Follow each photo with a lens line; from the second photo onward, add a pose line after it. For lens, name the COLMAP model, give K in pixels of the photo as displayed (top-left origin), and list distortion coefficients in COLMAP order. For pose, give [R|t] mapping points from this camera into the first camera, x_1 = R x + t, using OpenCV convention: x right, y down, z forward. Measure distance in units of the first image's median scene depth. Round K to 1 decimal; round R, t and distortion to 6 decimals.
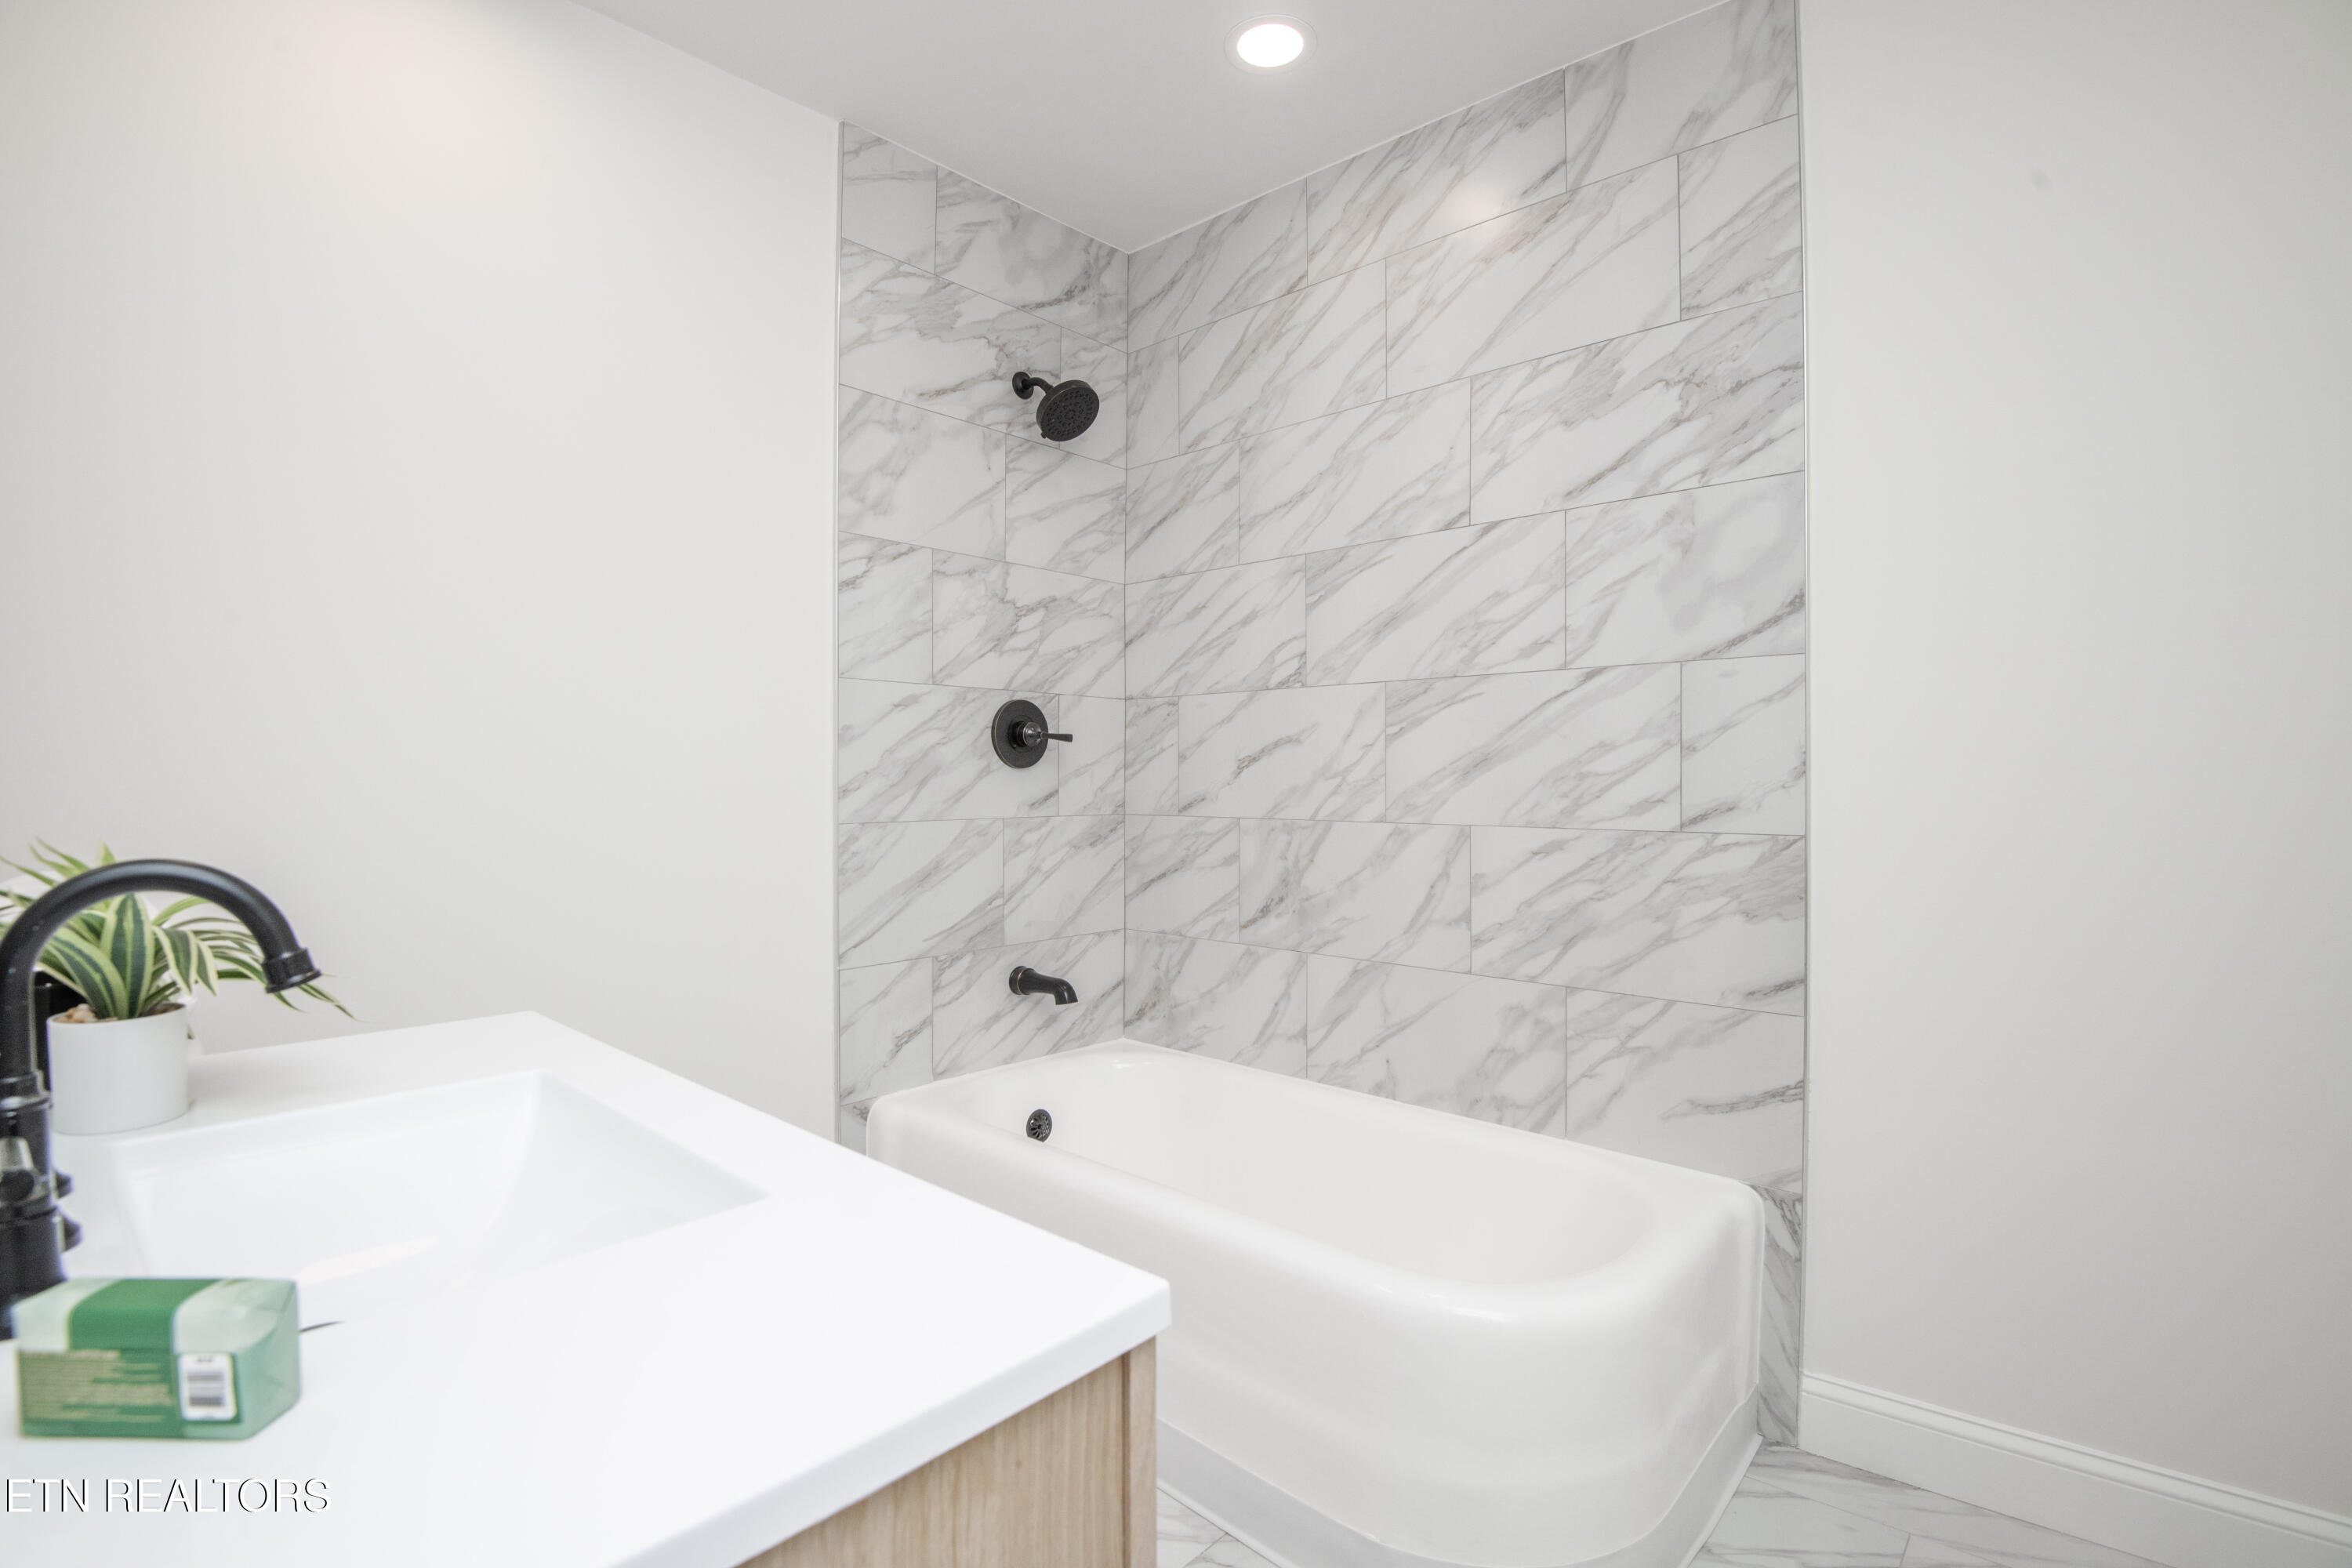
lens RADIAL K [[1114.8, 0, 1176.0], [0, 1114.8, 784.0], [0, 0, 1]] dist [-0.046339, 0.000864]
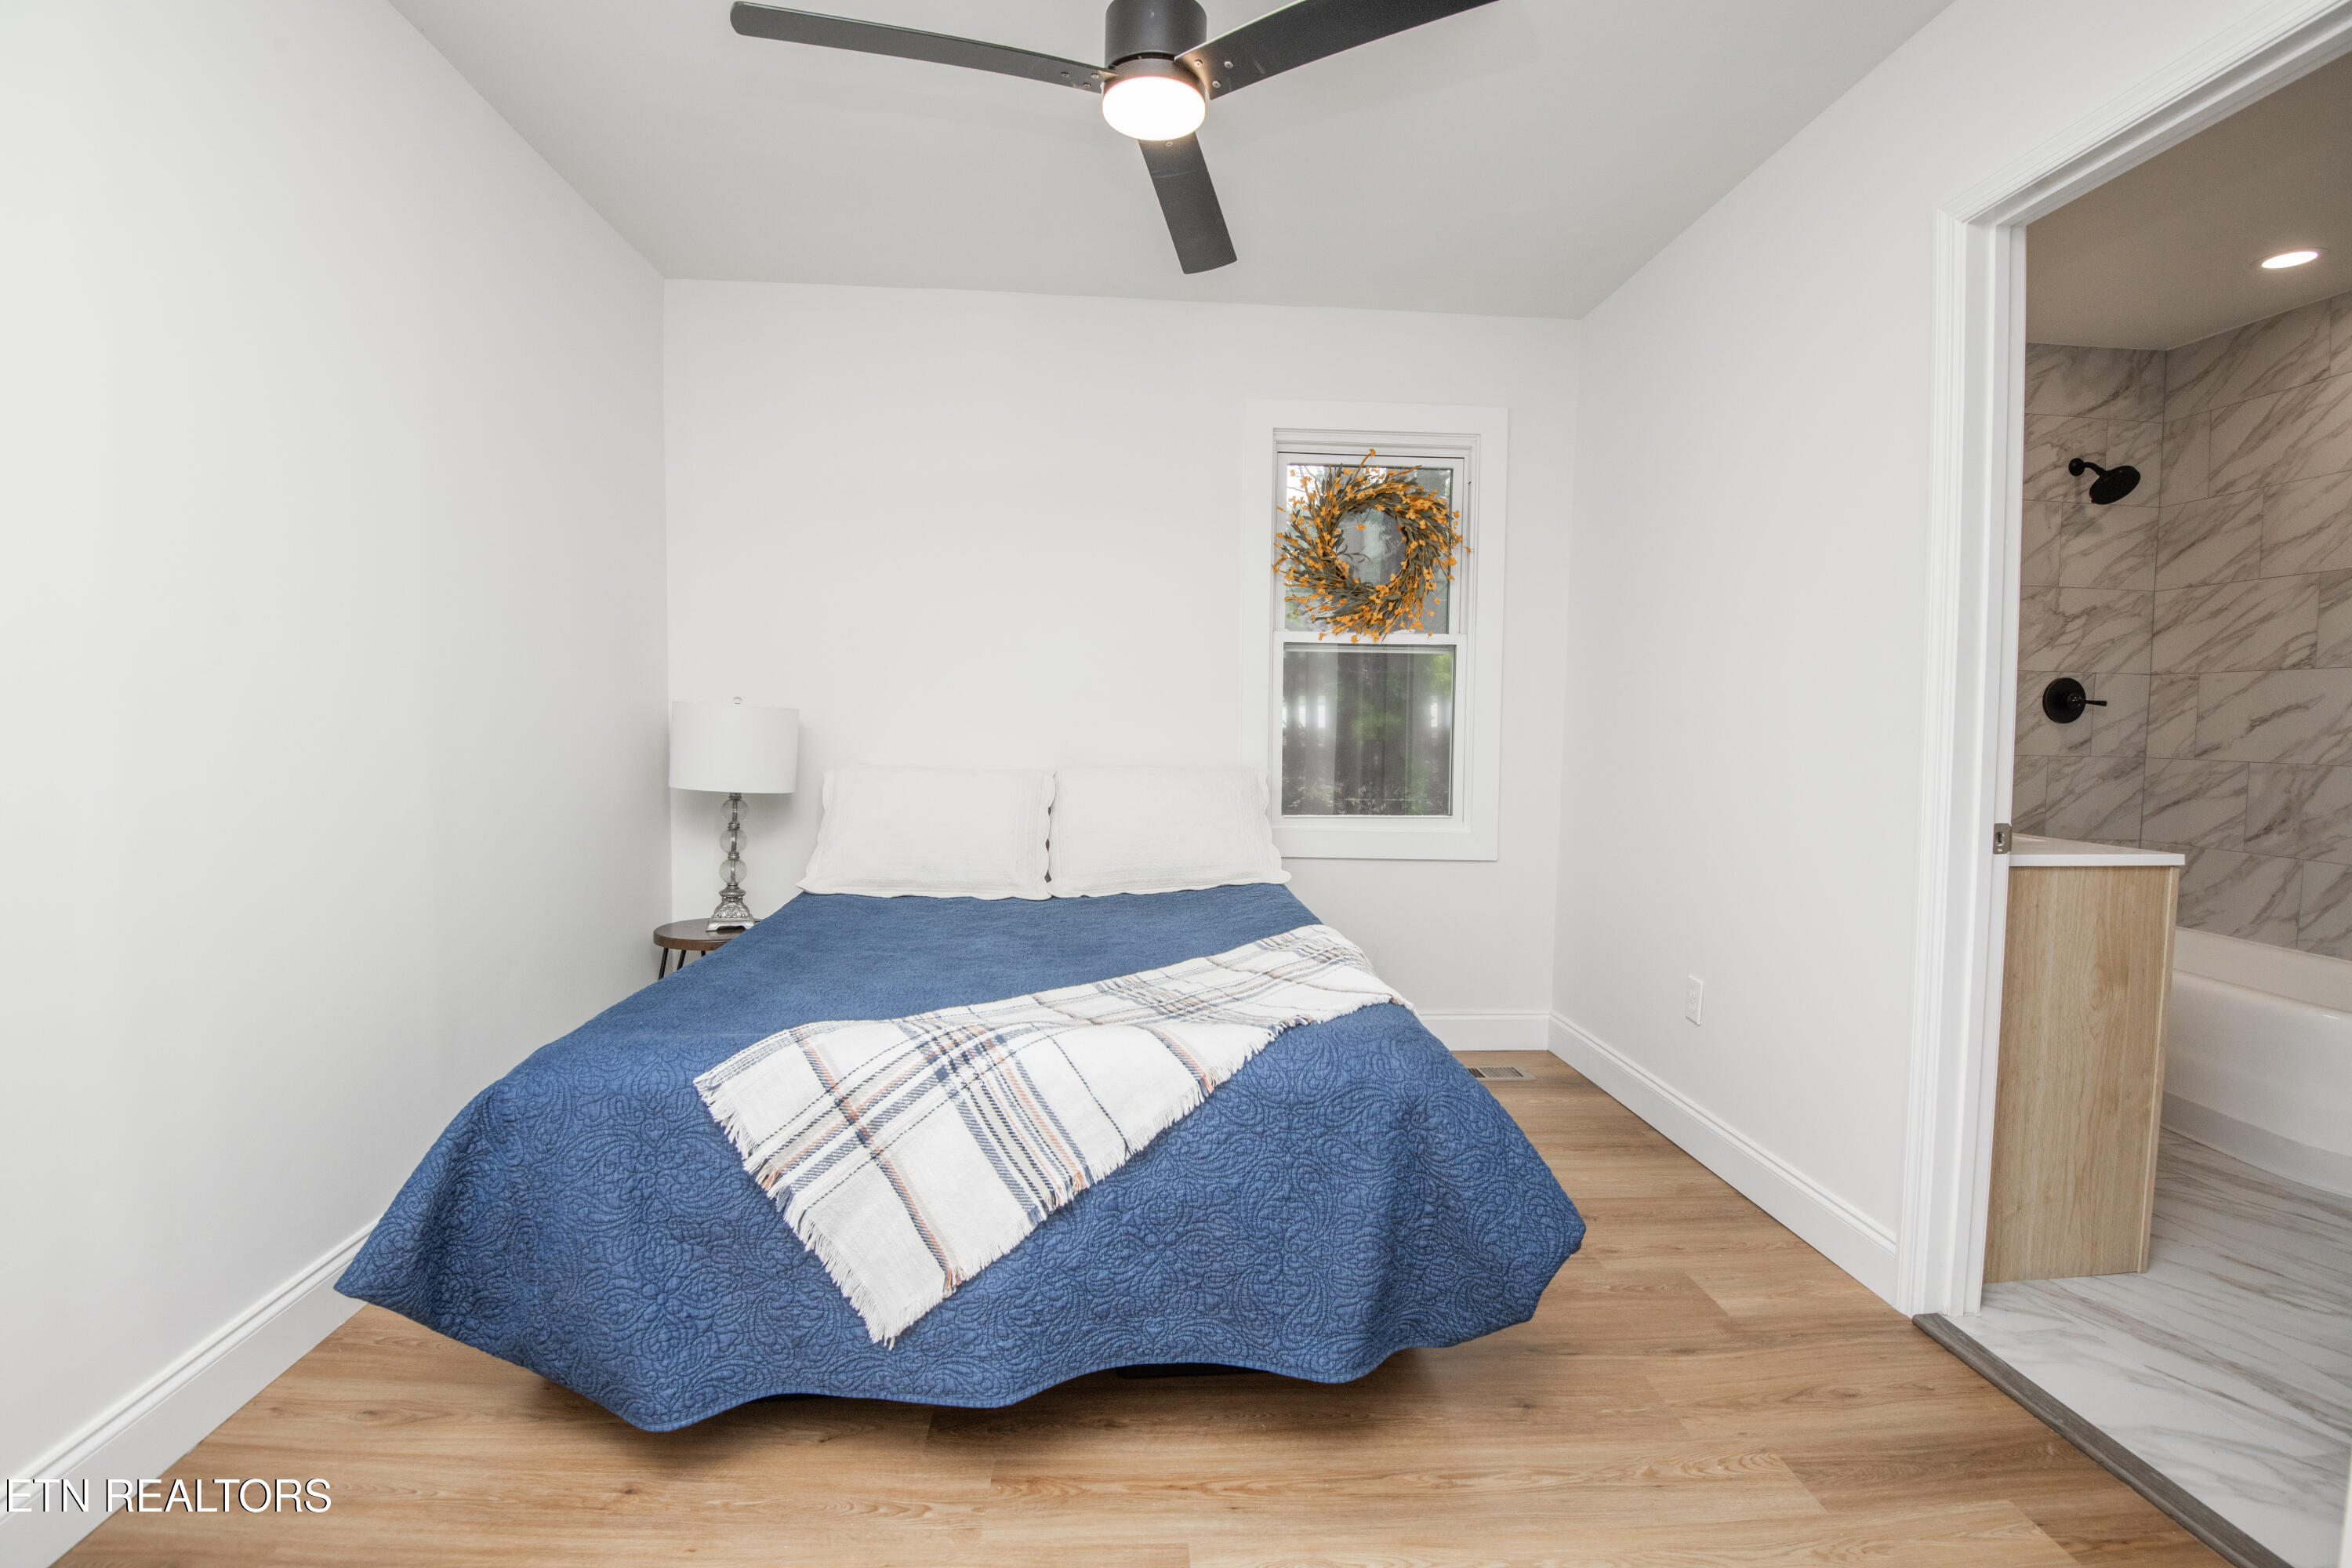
lens RADIAL K [[1114.8, 0, 1176.0], [0, 1114.8, 784.0], [0, 0, 1]] dist [-0.046339, 0.000864]
pose [[0.725982, 0.050610, -0.685849, -0.004413], [-0.018483, 0.998364, 0.054106, 0.010947], [0.687465, -0.026604, 0.725730, -0.887585]]
